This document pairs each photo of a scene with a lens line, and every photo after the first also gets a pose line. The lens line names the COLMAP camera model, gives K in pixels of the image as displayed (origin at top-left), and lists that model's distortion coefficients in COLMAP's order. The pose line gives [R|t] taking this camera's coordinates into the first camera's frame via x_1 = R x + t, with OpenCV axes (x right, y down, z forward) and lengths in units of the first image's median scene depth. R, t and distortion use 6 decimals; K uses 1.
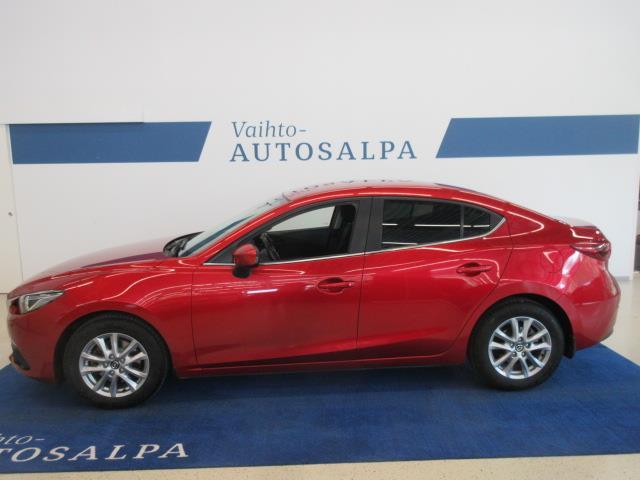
lens RADIAL K [[513.9, 0, 318.6], [0, 513.9, 240.7], [0, 0, 1]] dist [0.004650, 0.001347]
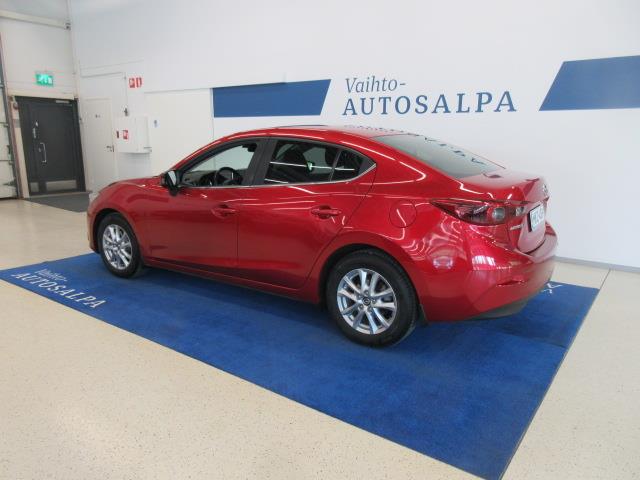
lens RADIAL K [[474.5, 0, 321.4], [0, 474.5, 238.9], [0, 0, 1]] dist [0.015086, -0.010883]
pose [[0.793515, 0.152389, -0.589161, 0.447873], [-0.107199, 0.988003, 0.111169, 0.003006], [0.599034, -0.025057, 0.800332, 0.136279]]
